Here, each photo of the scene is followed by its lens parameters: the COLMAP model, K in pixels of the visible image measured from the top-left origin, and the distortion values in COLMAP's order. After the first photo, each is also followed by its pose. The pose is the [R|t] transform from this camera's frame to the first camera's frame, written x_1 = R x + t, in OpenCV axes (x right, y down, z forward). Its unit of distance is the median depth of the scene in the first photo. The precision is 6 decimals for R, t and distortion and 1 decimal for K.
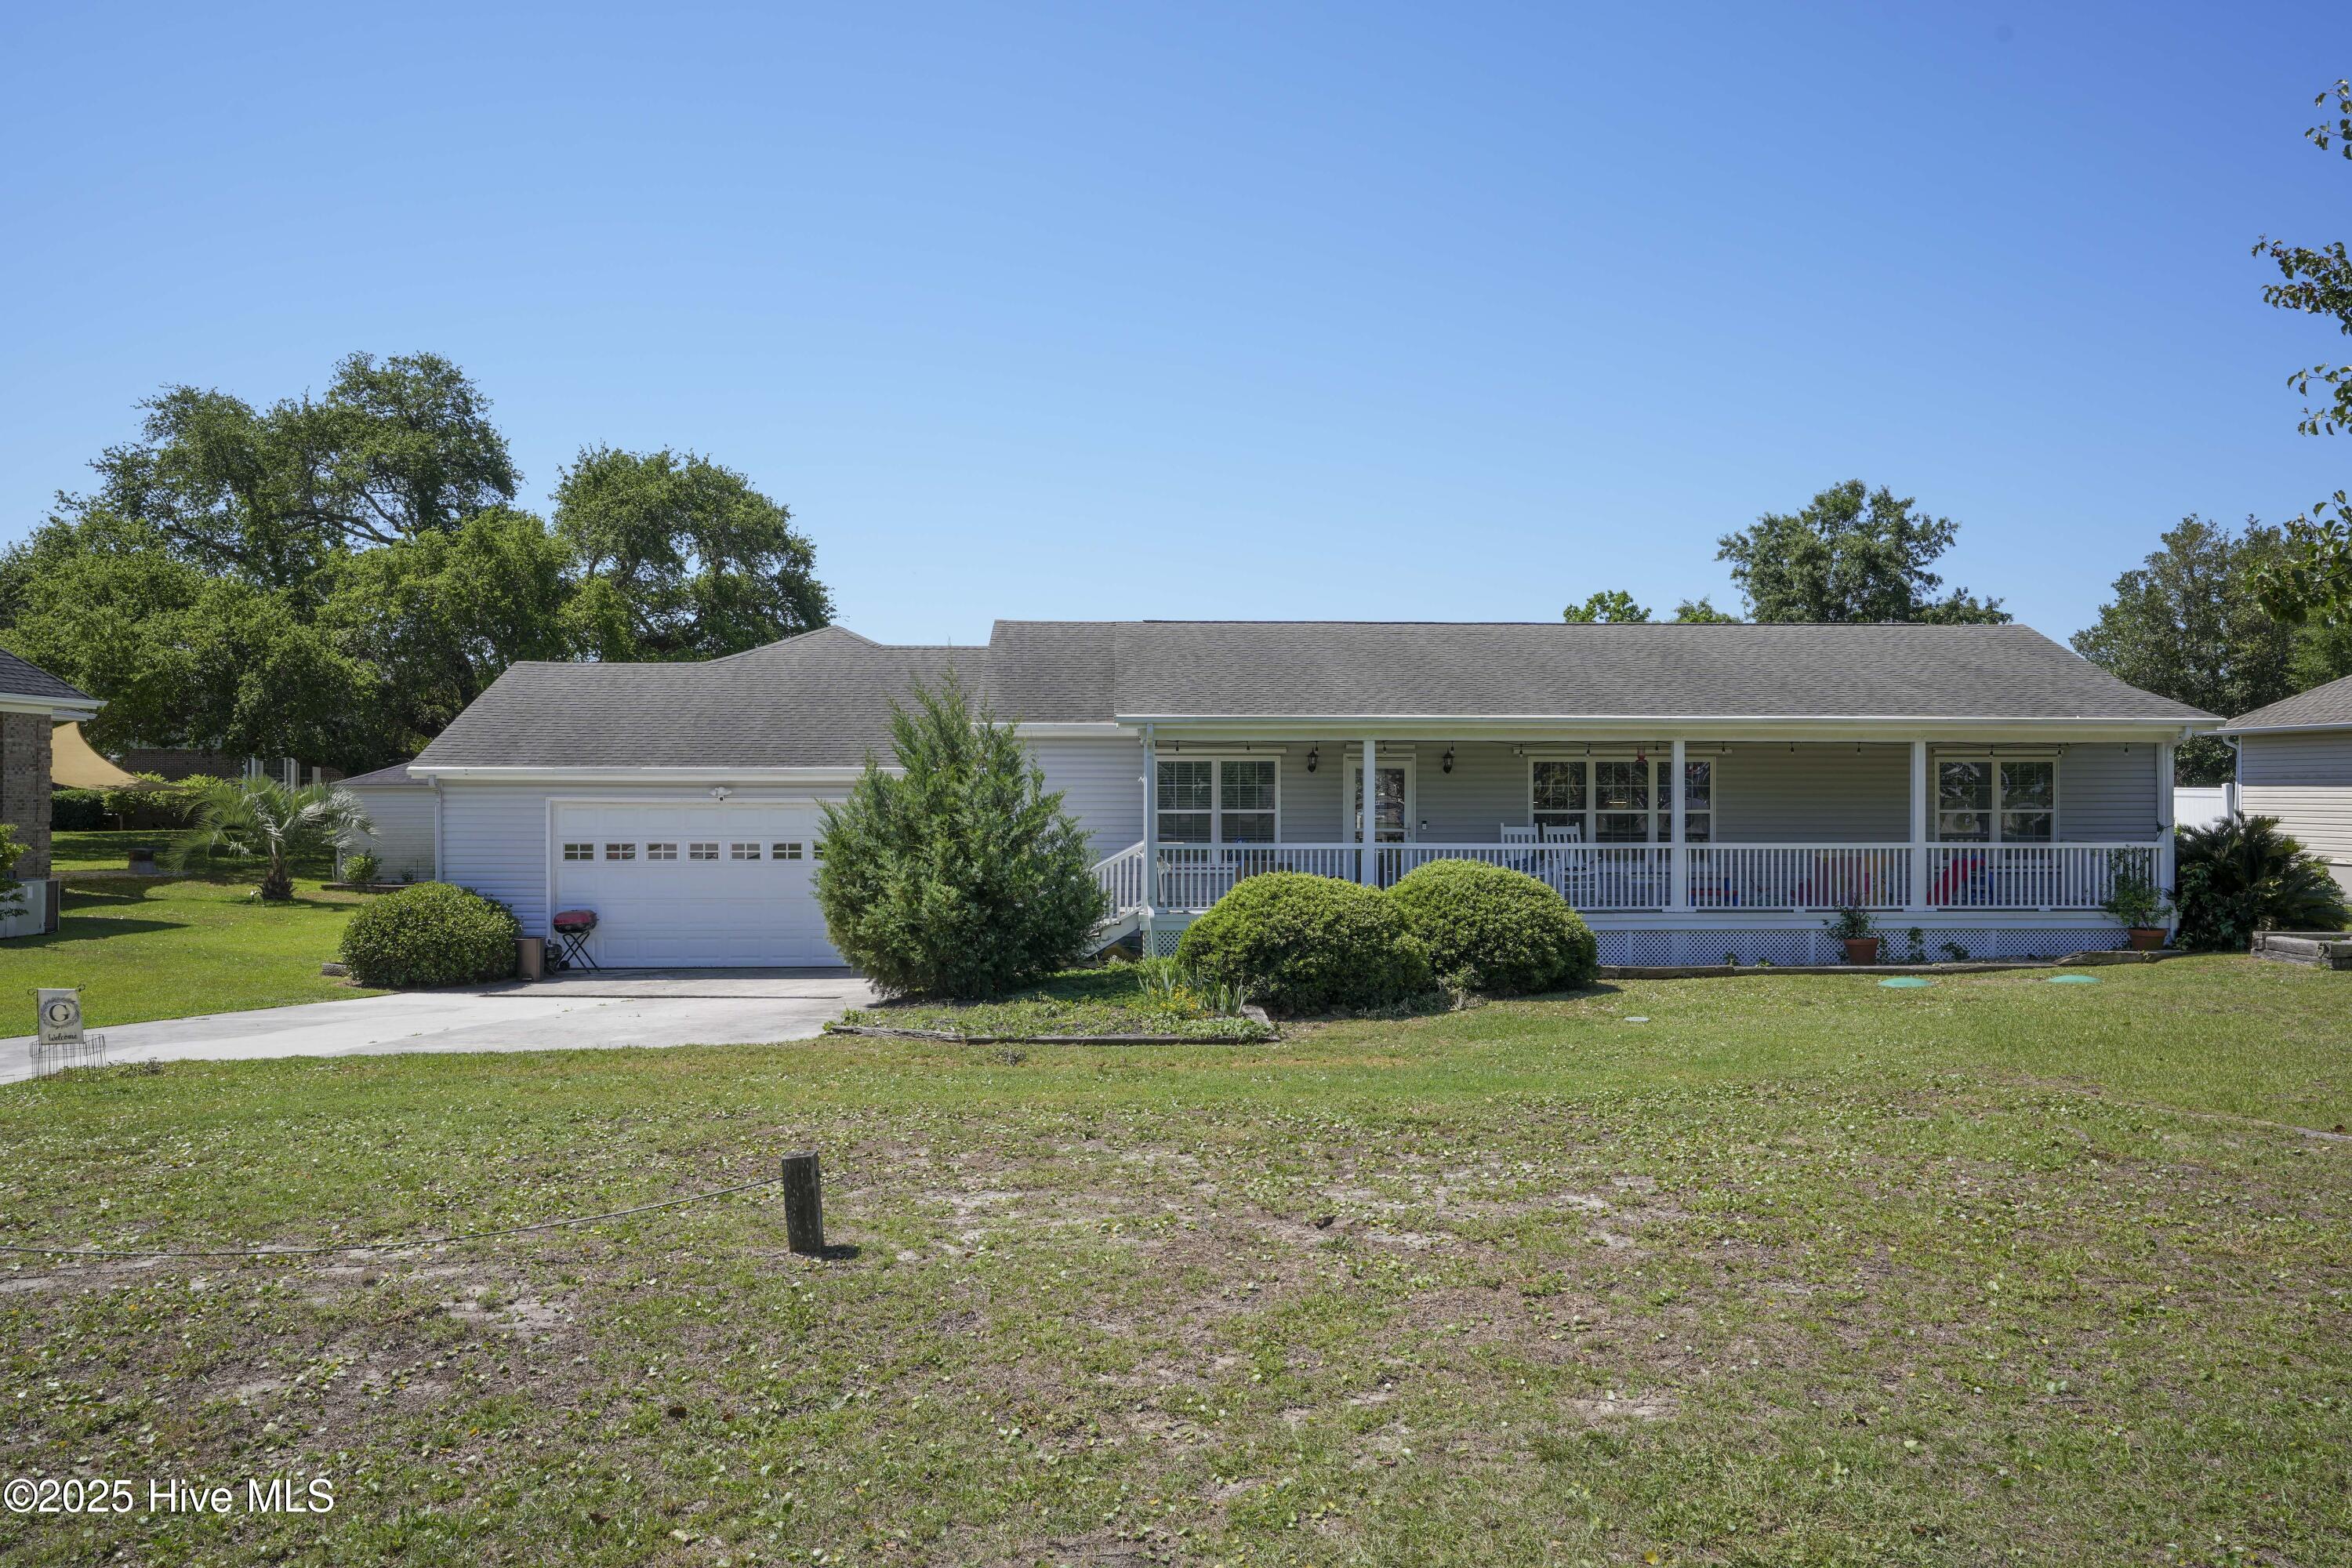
lens RADIAL K [[1736.5, 0, 1164.7], [0, 1736.5, 794.5], [0, 0, 1]] dist [-0.006527, 0.014061]
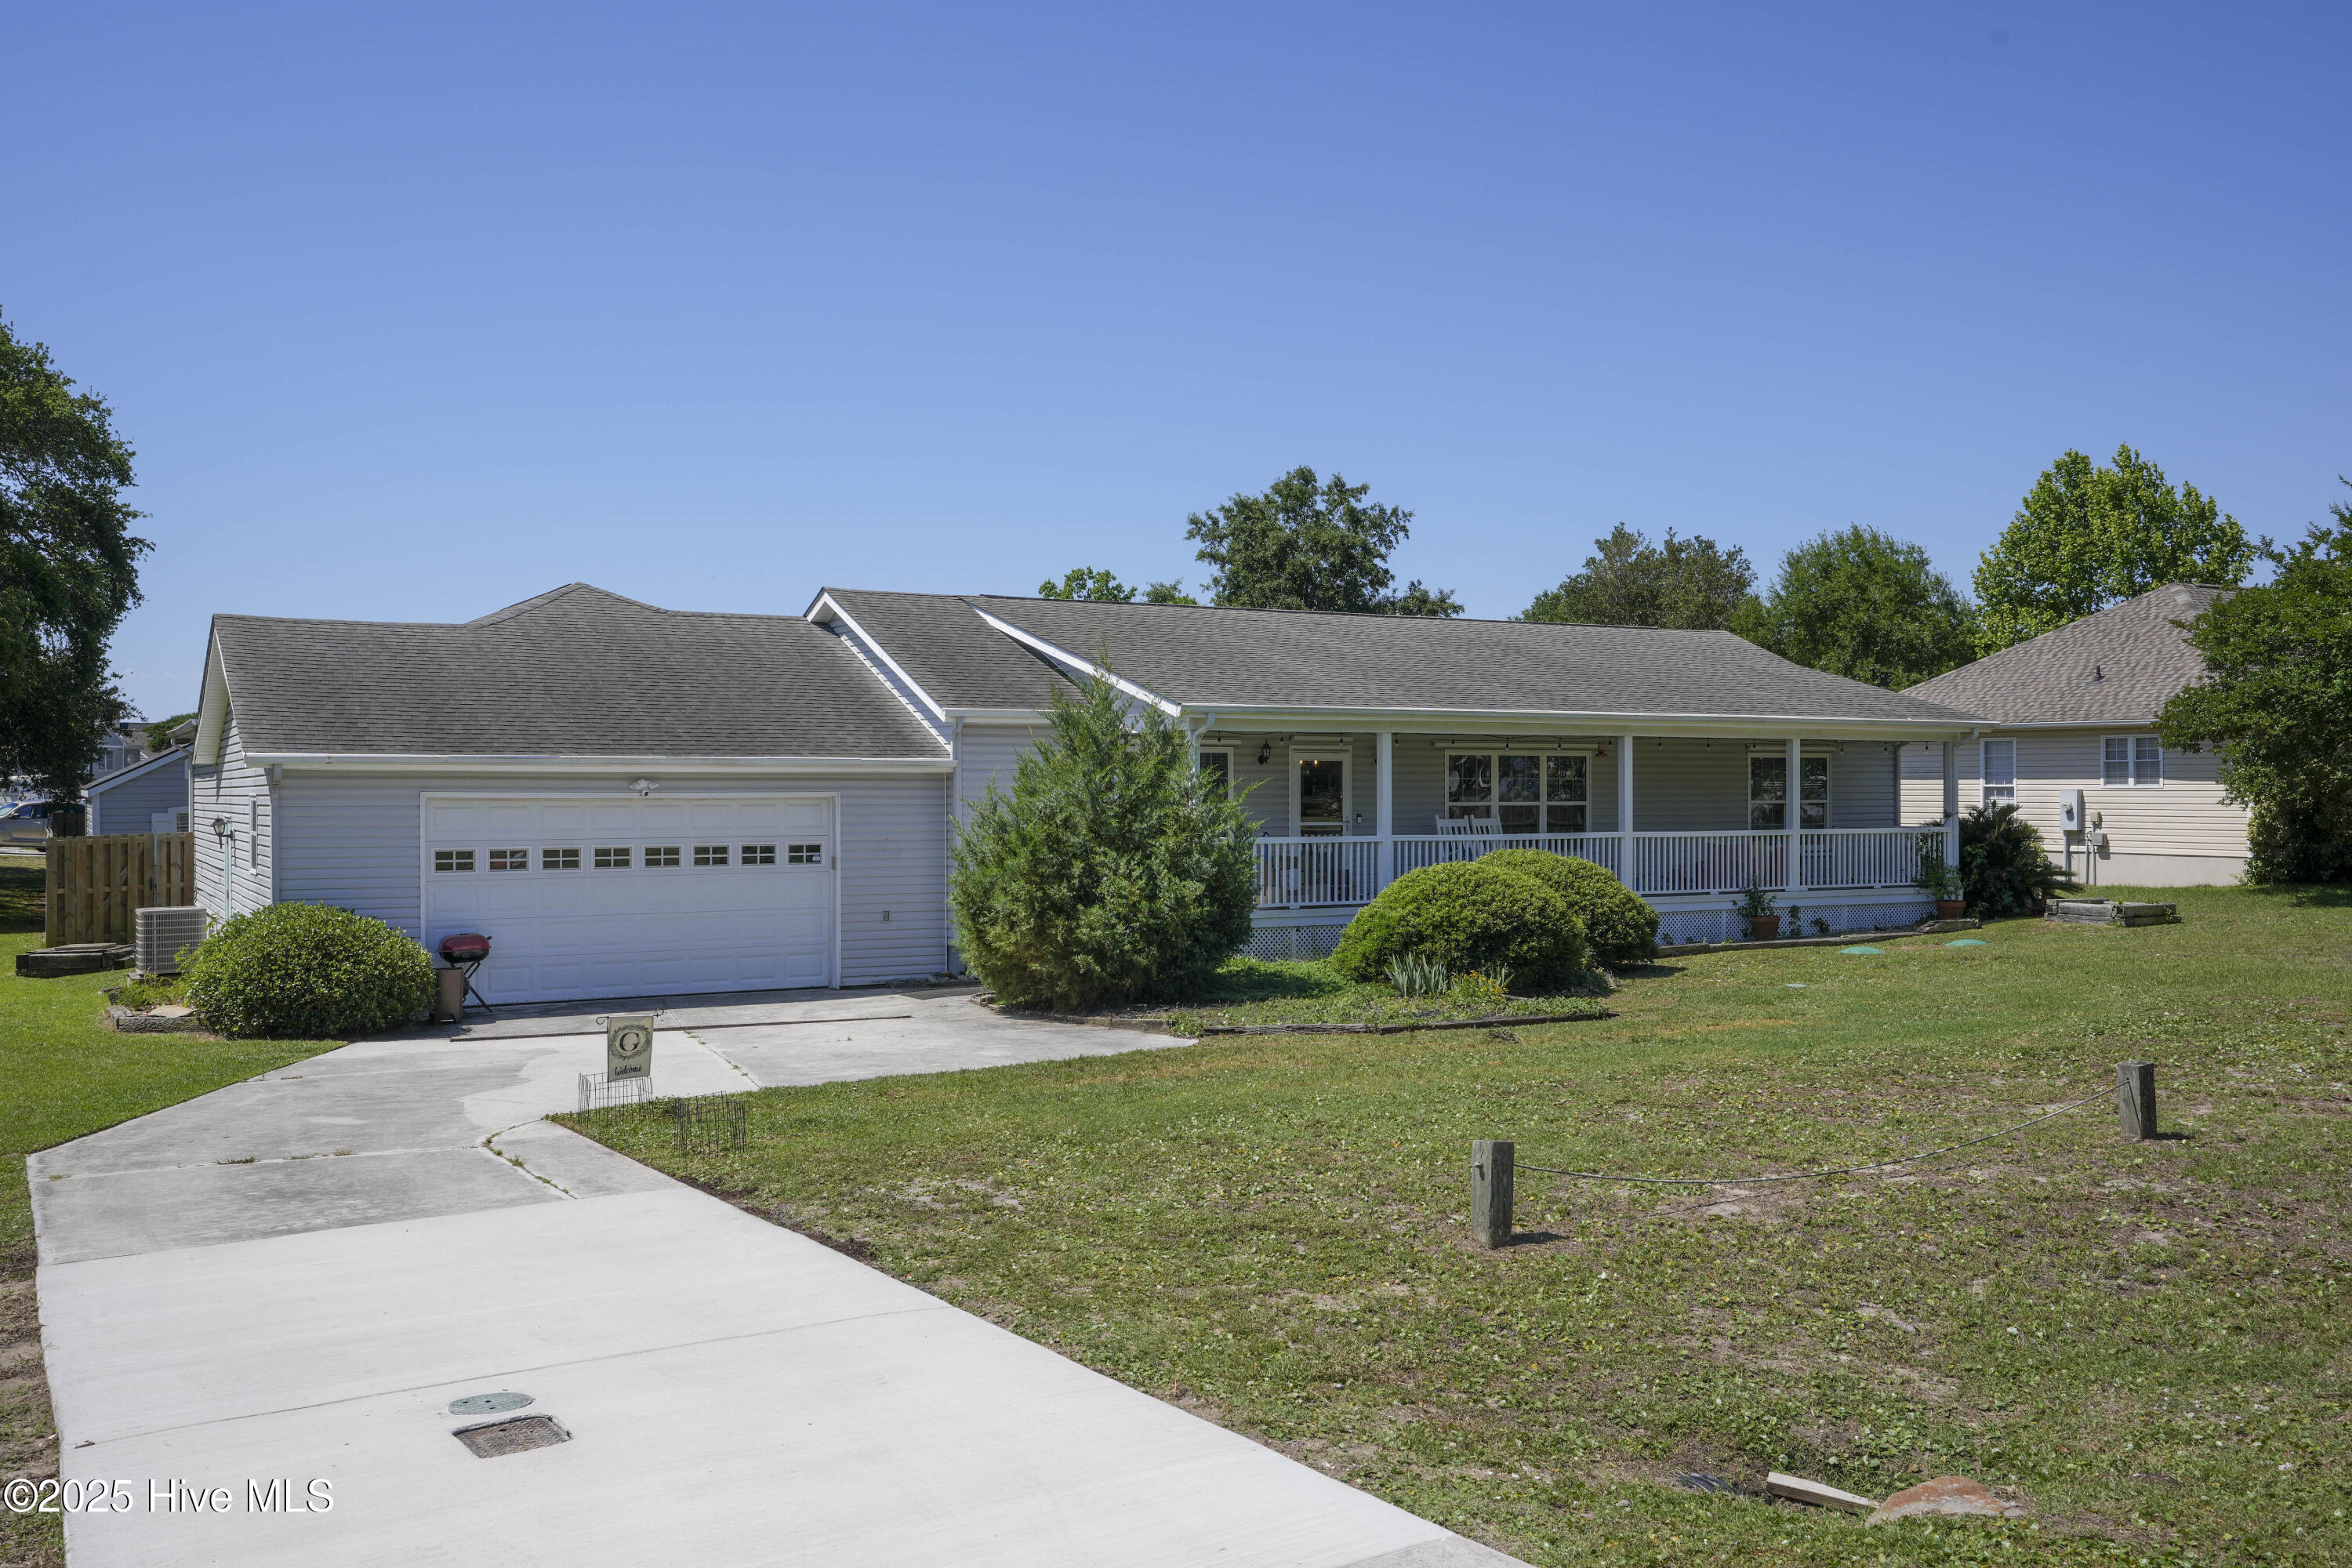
lens RADIAL K [[2078.5, 0, 1182.0], [0, 2078.5, 784.1], [0, 0, 1]] dist [0.042933, 0.021688]
pose [[0.885625, -0.001105, 0.464400, -0.494140], [0.002186, 0.999996, -0.001790, 0.000213], [-0.464396, 0.002600, 0.885624, -0.007414]]
